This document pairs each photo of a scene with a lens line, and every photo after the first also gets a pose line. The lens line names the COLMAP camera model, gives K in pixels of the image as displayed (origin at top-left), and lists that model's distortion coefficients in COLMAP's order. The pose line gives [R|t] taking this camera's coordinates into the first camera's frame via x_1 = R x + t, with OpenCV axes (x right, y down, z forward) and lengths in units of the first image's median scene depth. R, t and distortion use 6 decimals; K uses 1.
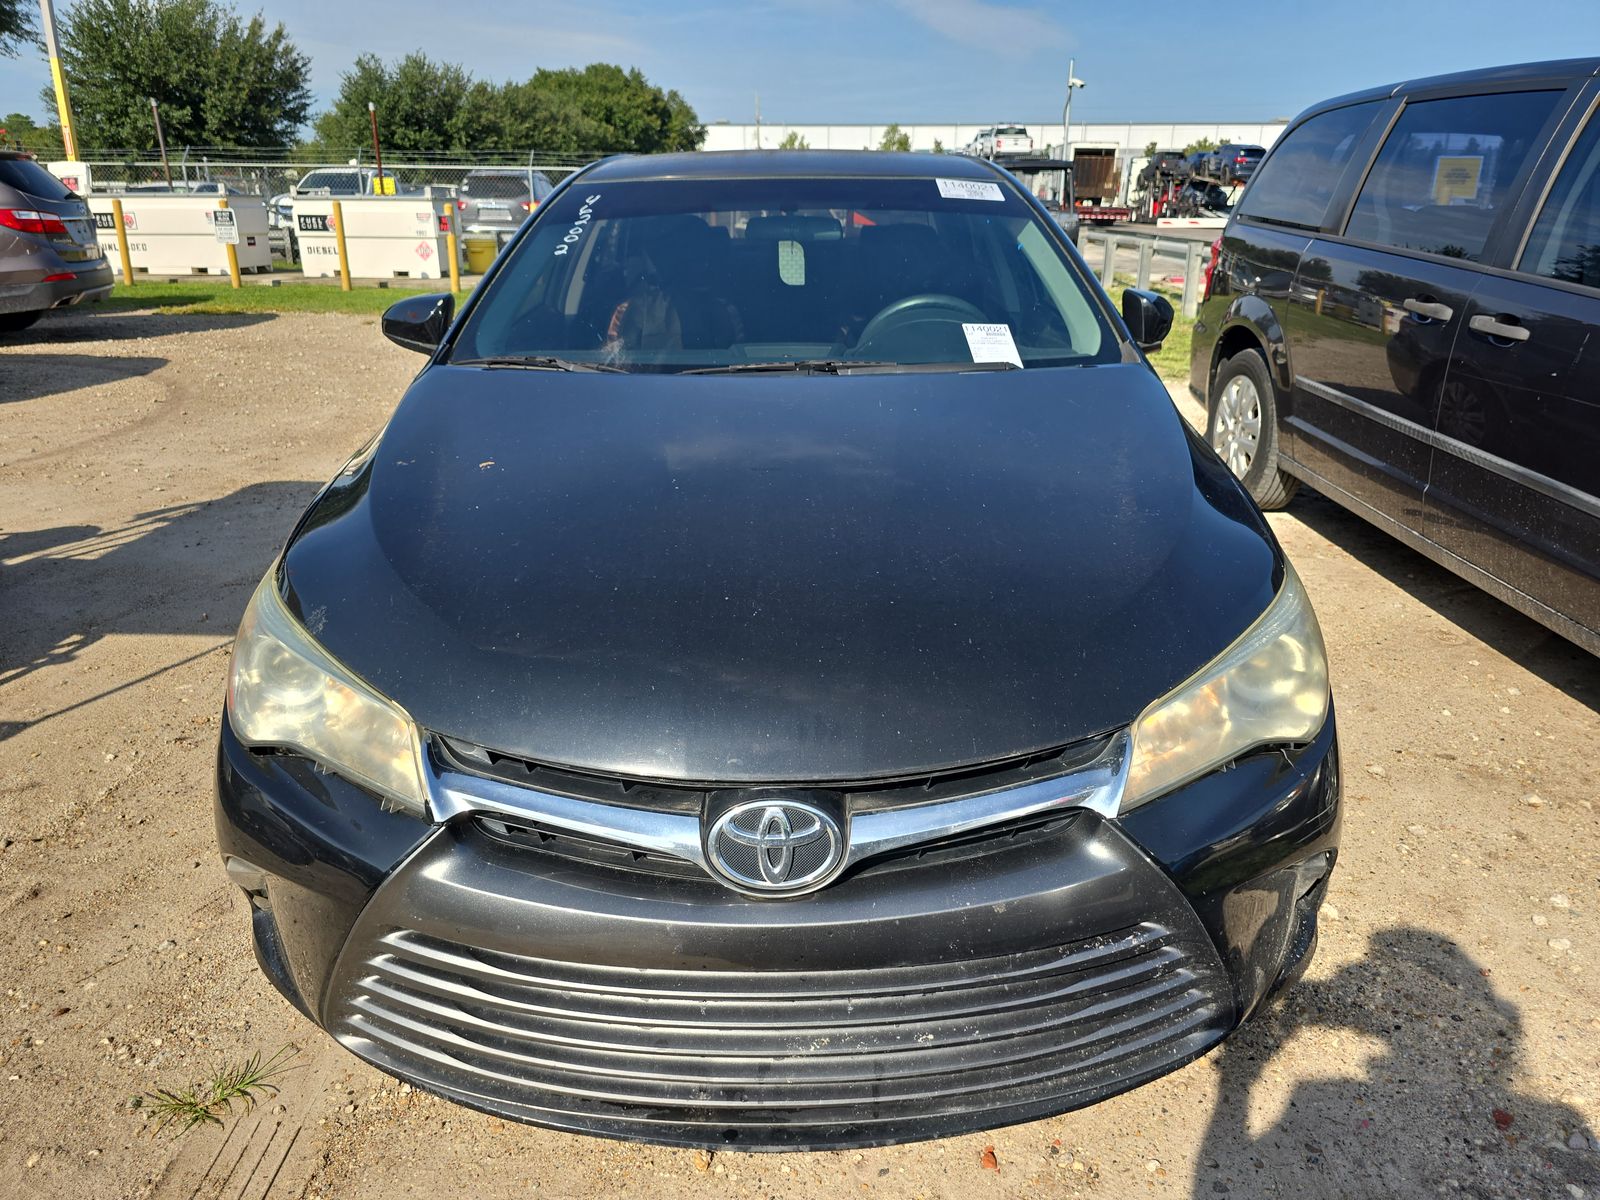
lens RADIAL K [[1075.9, 0, 803.0], [0, 1075.9, 624.7], [0, 0, 1]] dist [0.027159, -0.028603]
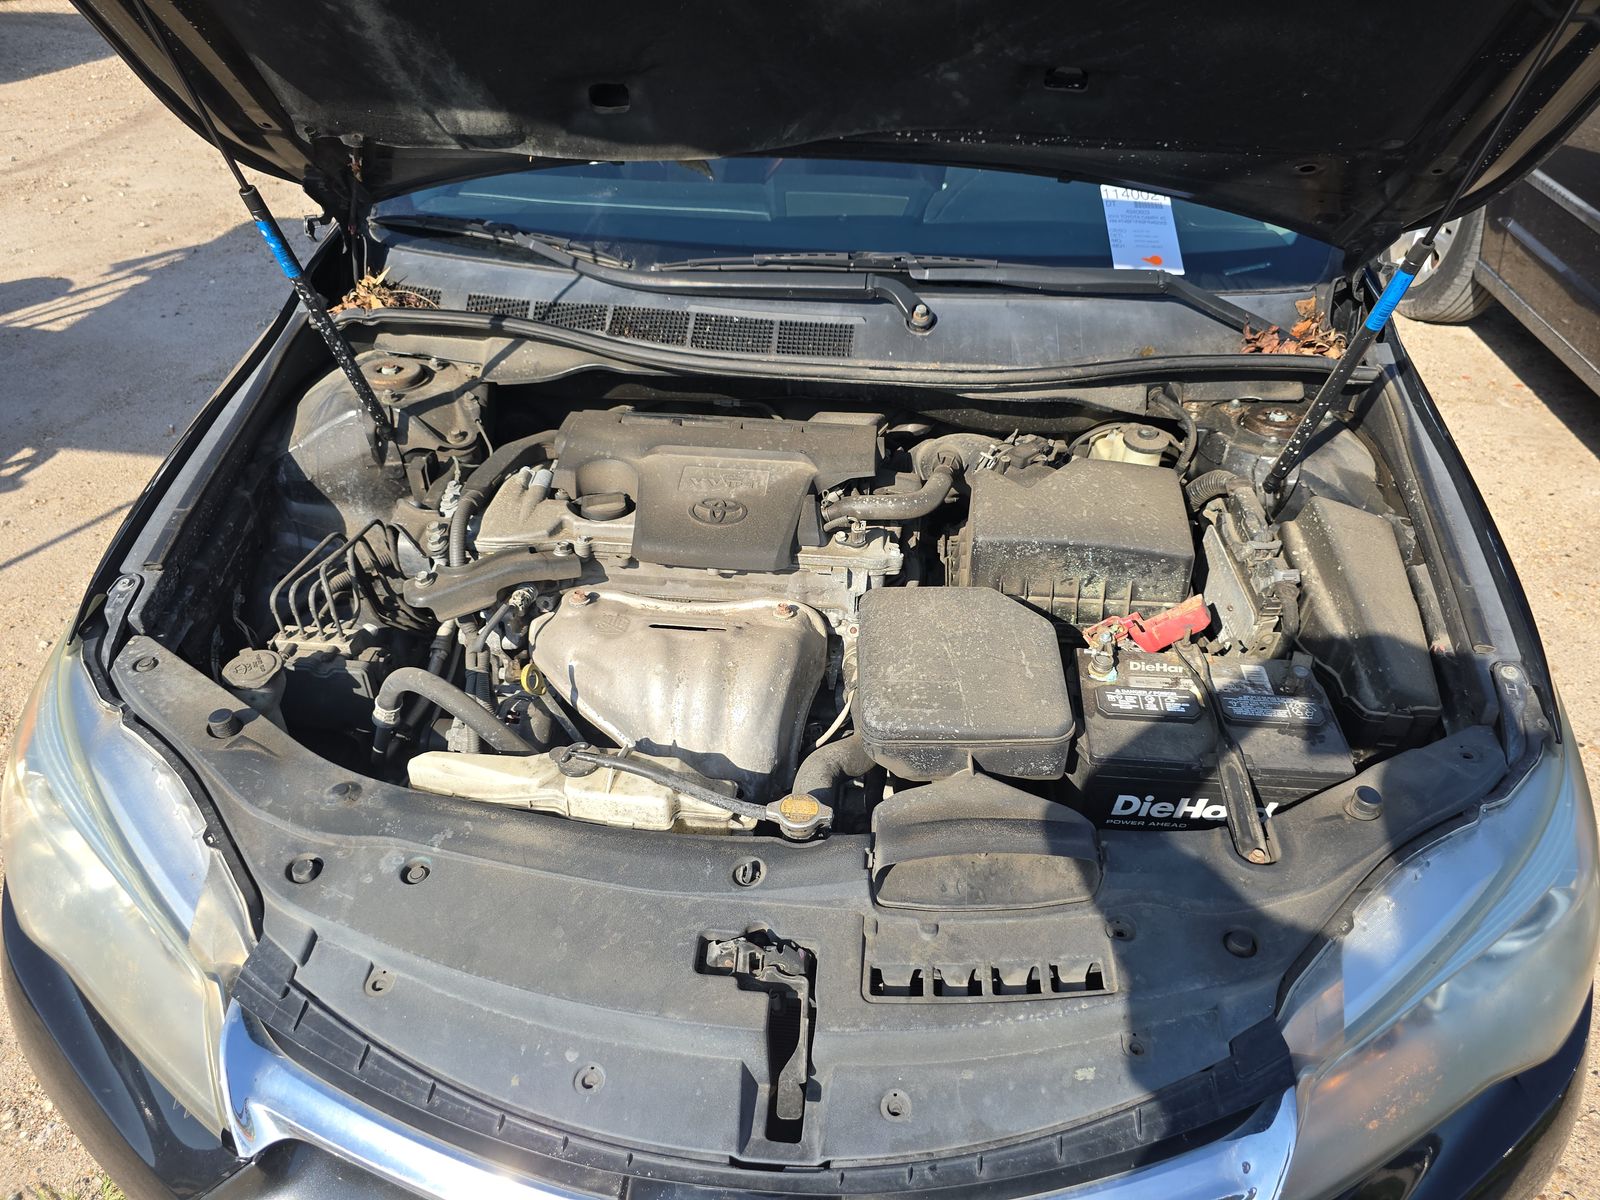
lens RADIAL K [[1075.9, 0, 803.0], [0, 1075.9, 624.7], [0, 0, 1]] dist [0.027159, -0.028603]
pose [[0.996073, 0.068539, -0.056038, 0.009136], [-0.050385, 0.959334, 0.277741, -0.100062], [0.072795, -0.273827, 0.959020, 0.130626]]
